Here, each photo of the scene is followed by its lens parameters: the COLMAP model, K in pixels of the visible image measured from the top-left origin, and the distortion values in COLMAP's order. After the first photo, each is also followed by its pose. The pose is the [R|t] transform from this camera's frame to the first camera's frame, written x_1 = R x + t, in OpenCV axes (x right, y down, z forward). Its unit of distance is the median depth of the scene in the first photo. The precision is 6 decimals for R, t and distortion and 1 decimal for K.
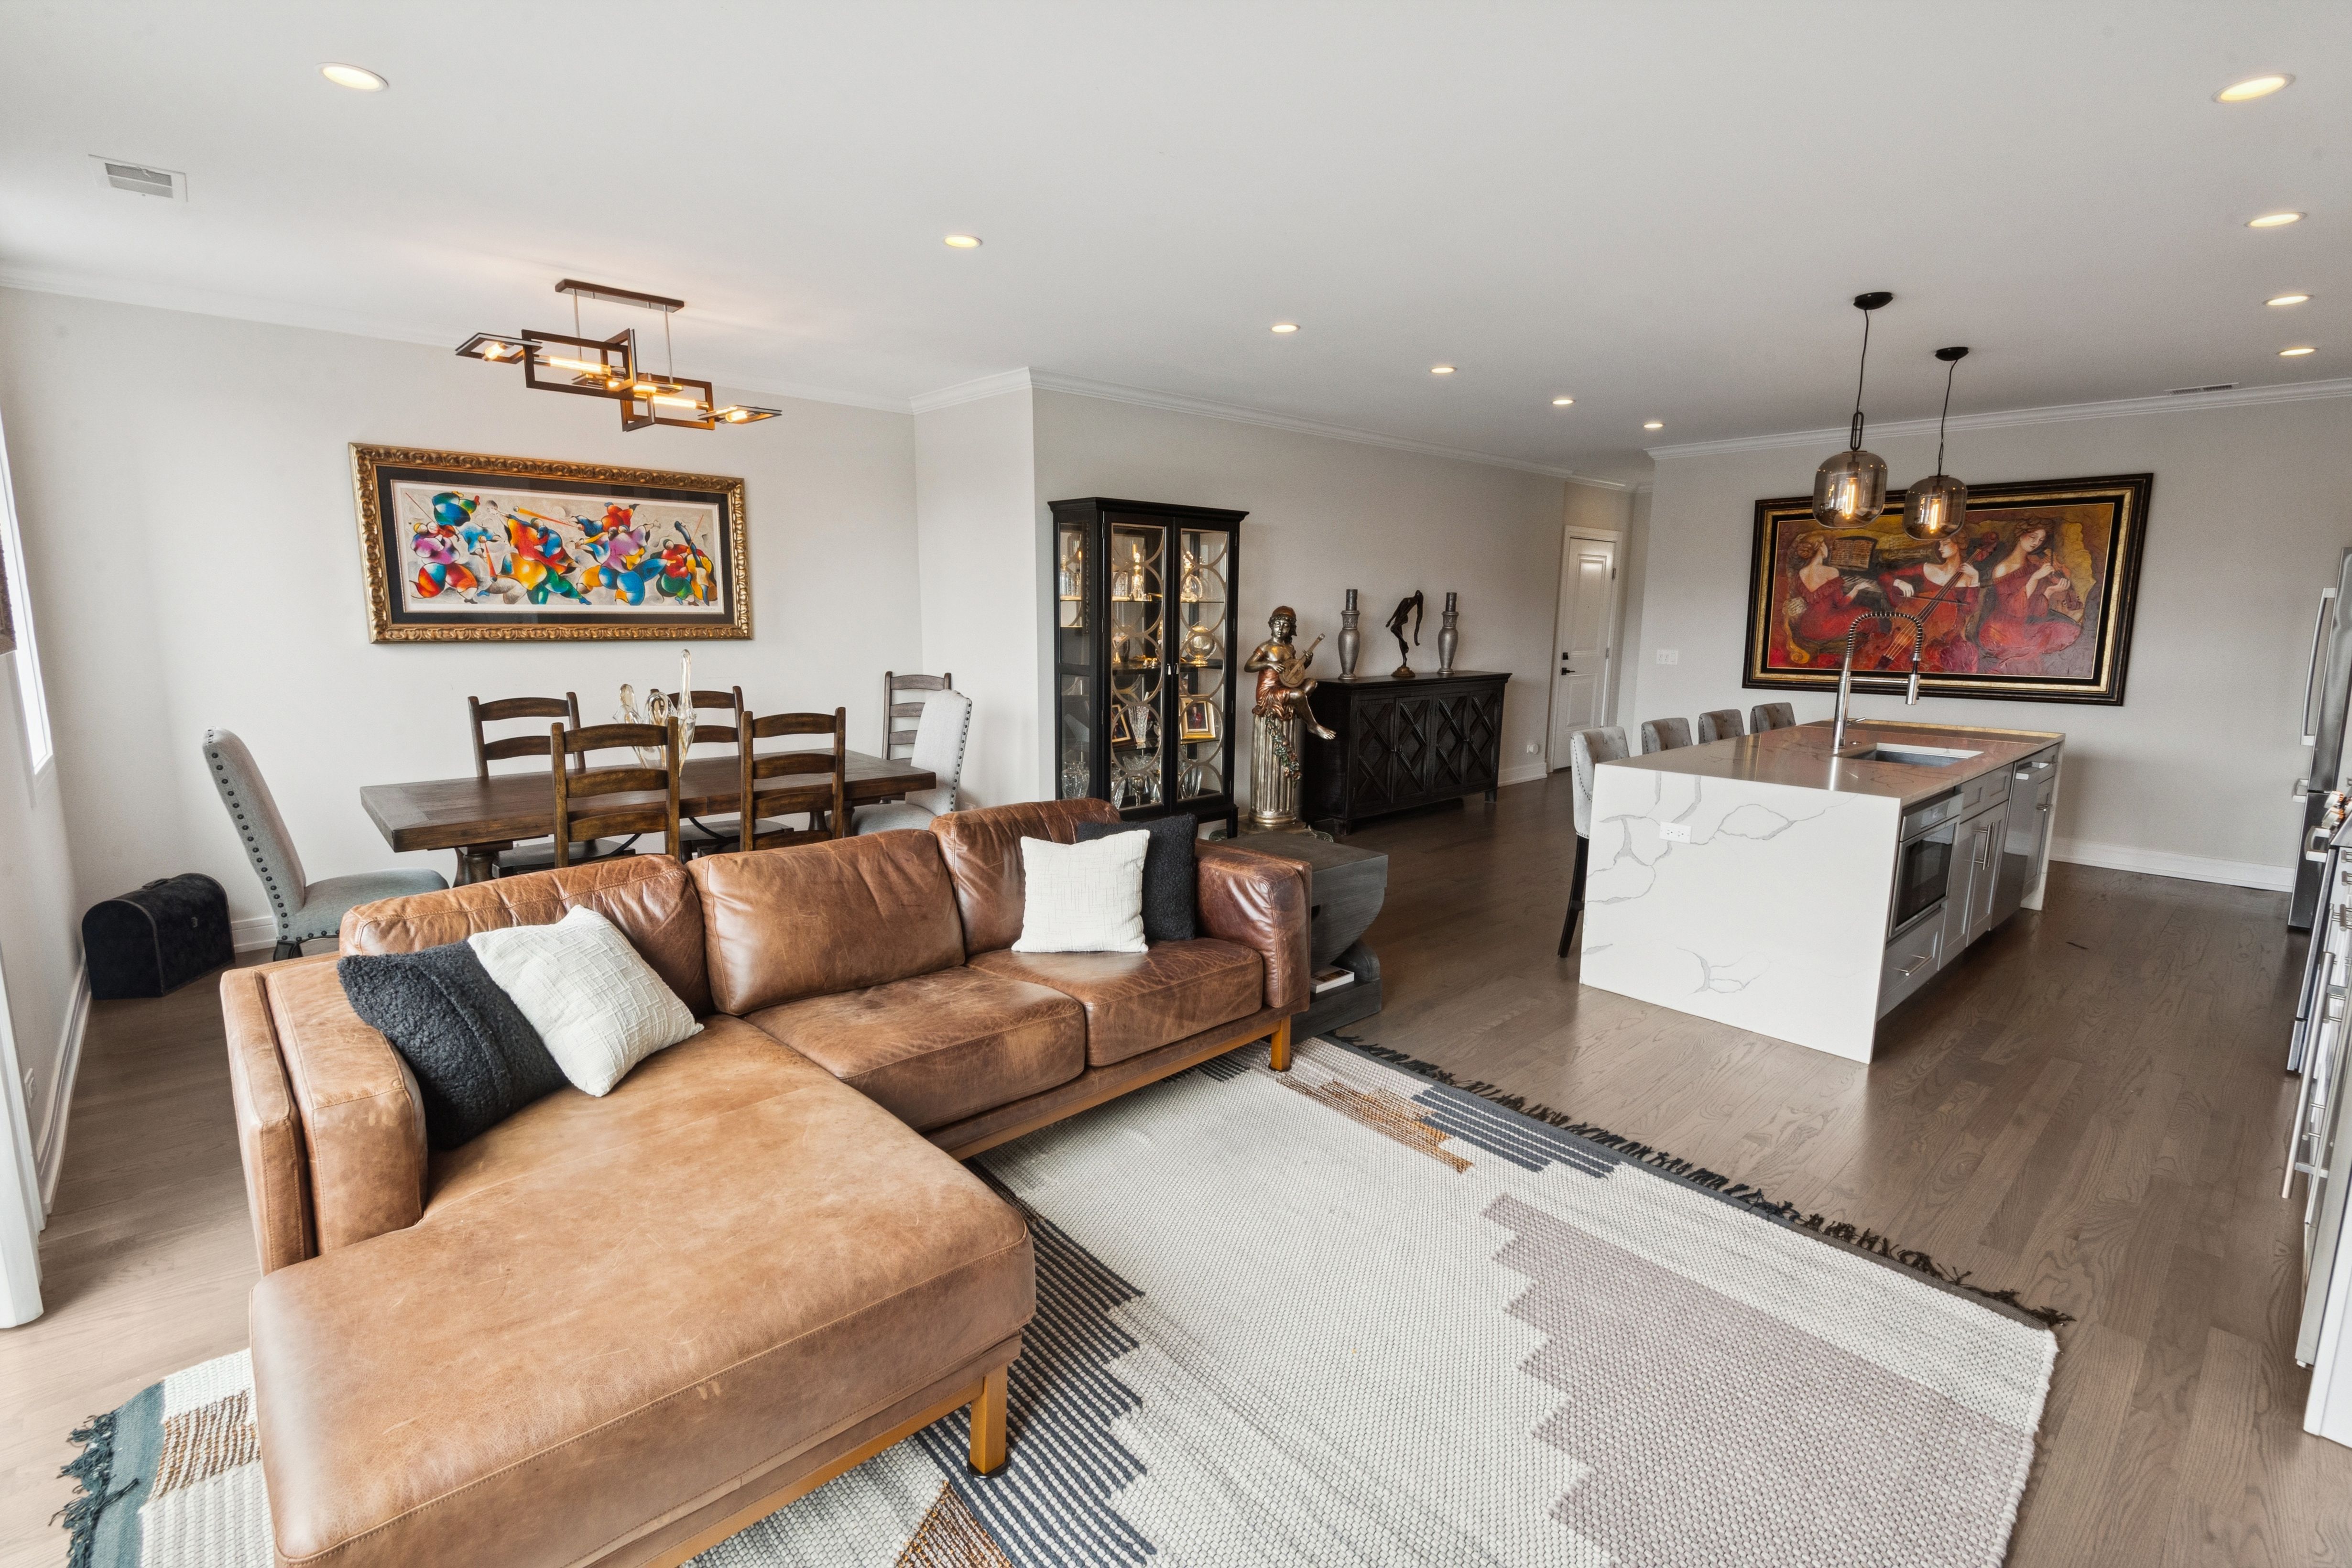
lens RADIAL K [[1054.4, 0, 1171.1], [0, 1054.4, 776.3], [0, 0, 1]] dist [0.032380, -0.029303]
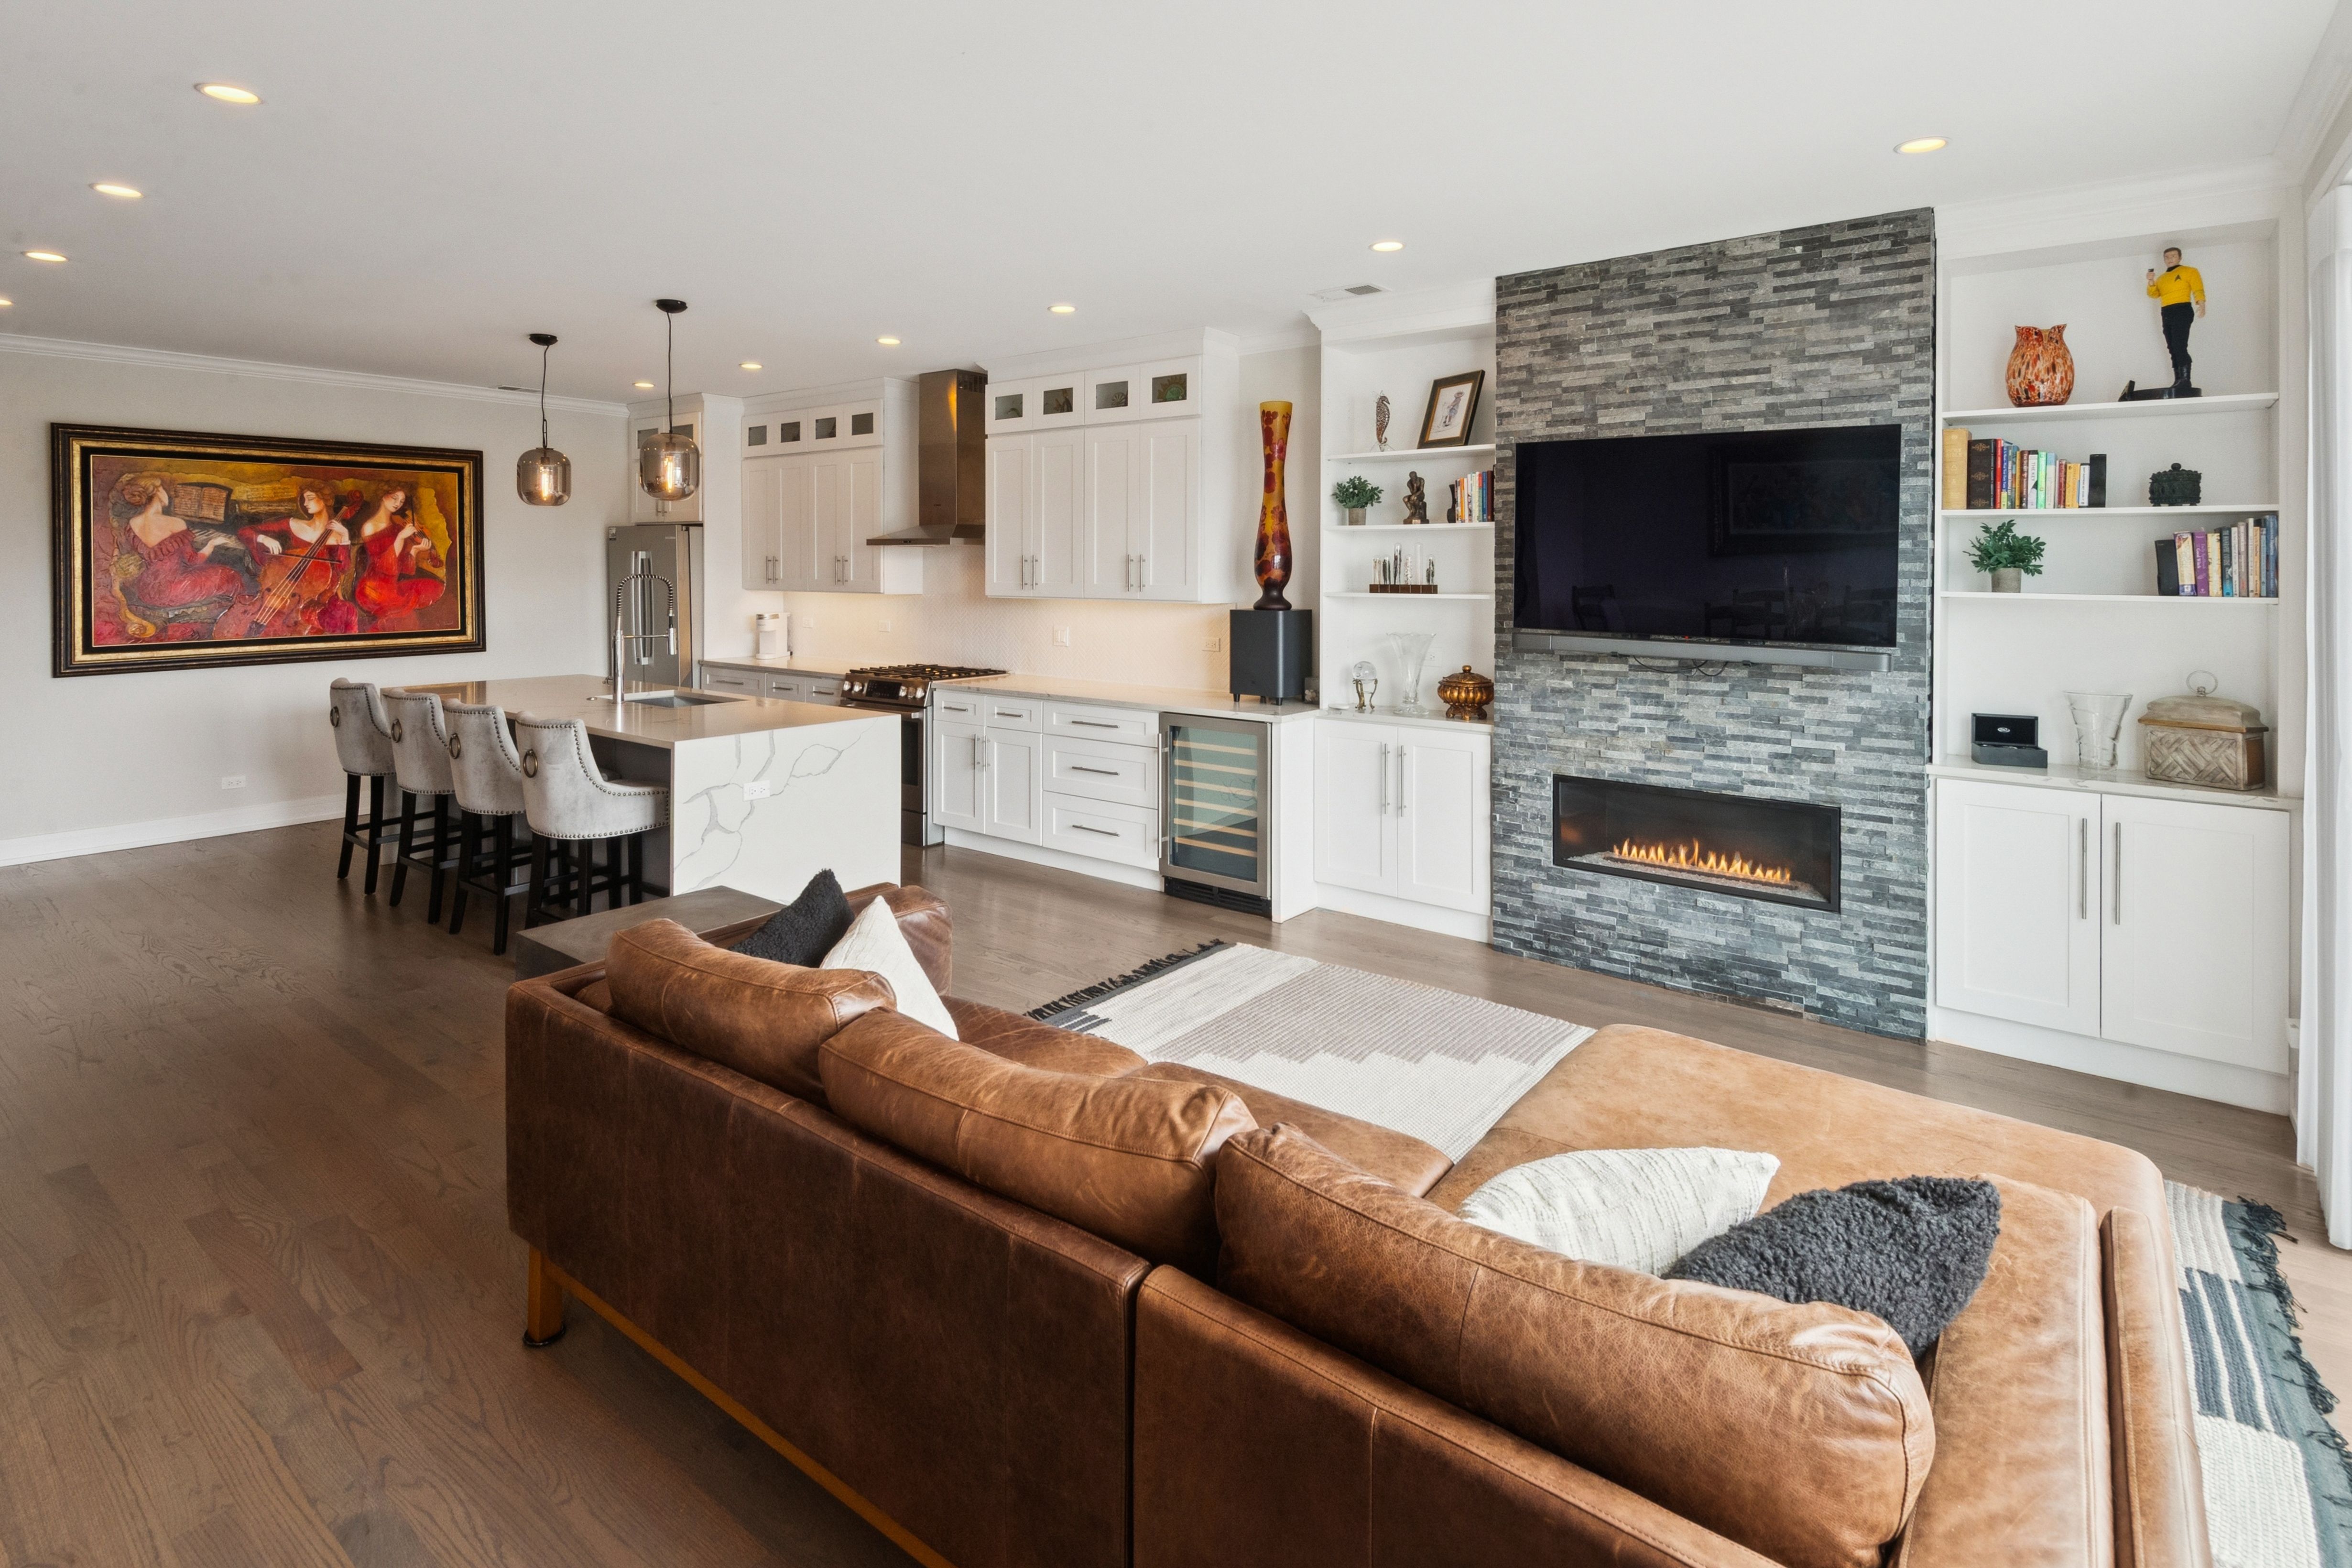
lens RADIAL K [[1128.6, 0, 1171.8], [0, 1128.6, 578.4], [0, 0, 1]] dist [0.027789, -0.026823]
pose [[-0.165744, -0.016437, 0.986032, -0.409101], [0.149849, 0.987831, 0.041656, -0.082528], [-0.974717, 0.154660, -0.161264, 0.460920]]
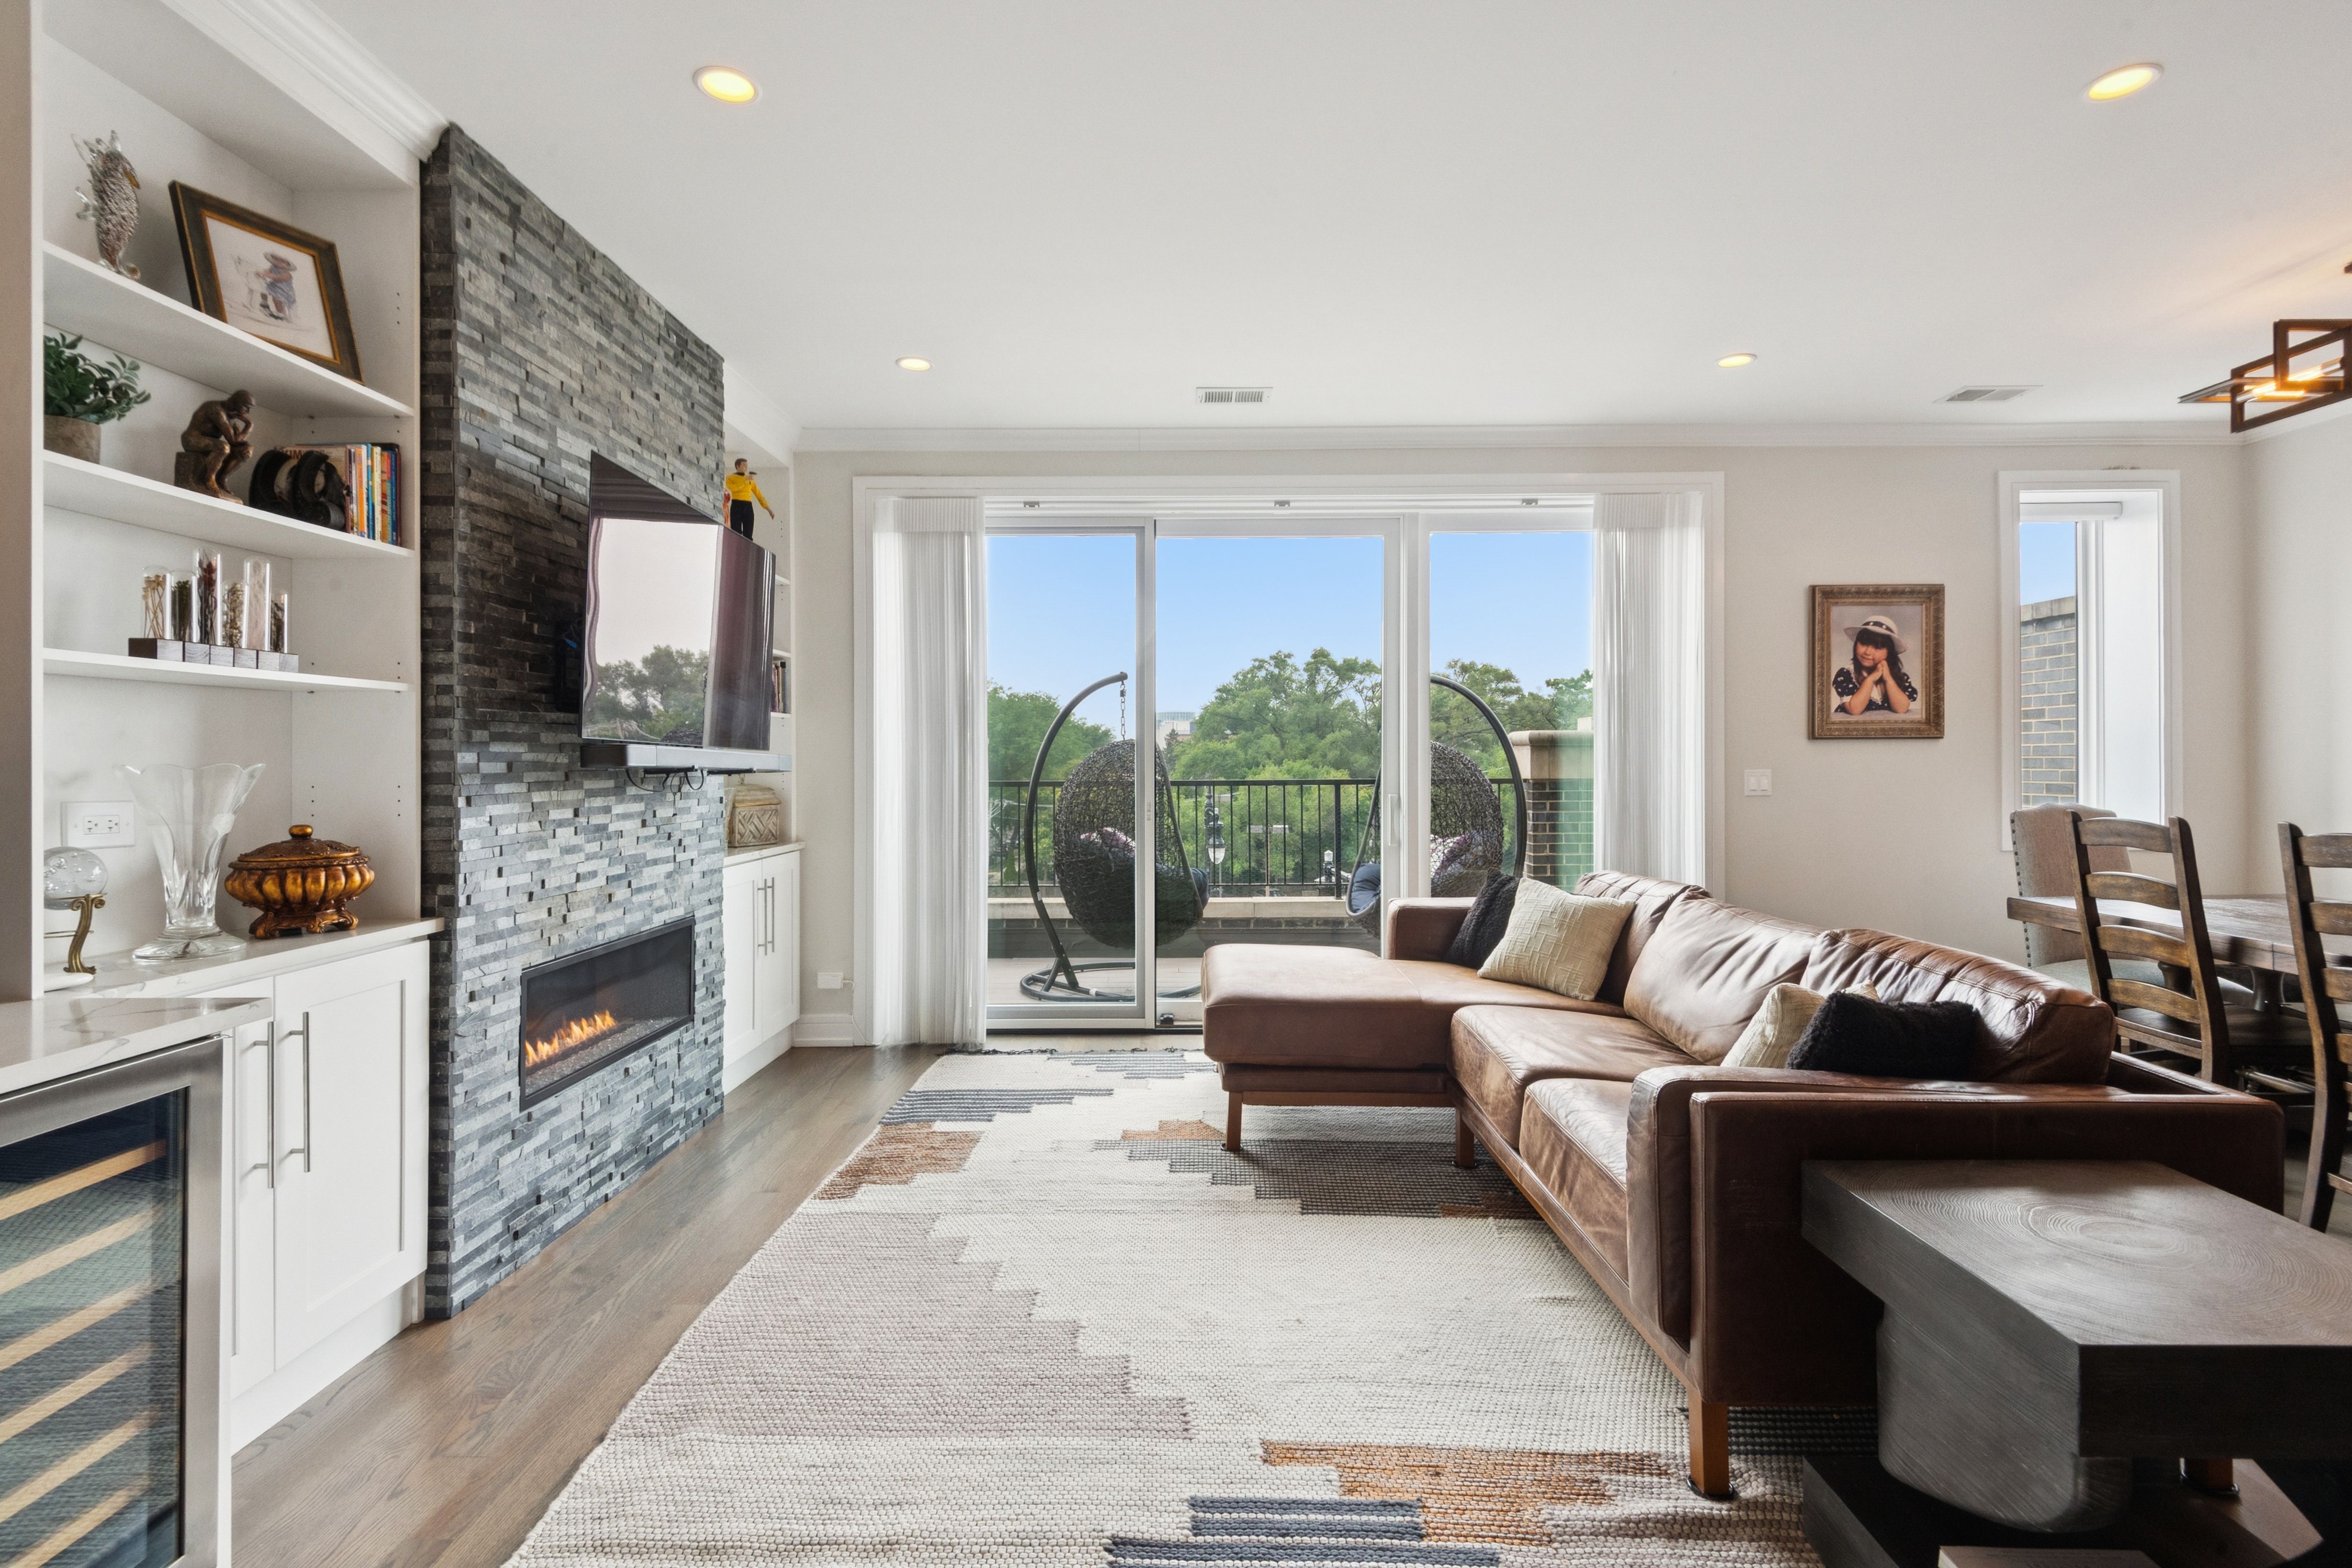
lens RADIAL K [[1080.7, 0, 1178.9], [0, 1080.7, 754.5], [0, 0, 1]] dist [0.028428, -0.020862]
pose [[-0.677140, -0.008982, -0.735799, 0.364891], [-0.117418, 0.988432, 0.095991, -0.055216], [0.726425, 0.151396, -0.670362, 0.598525]]
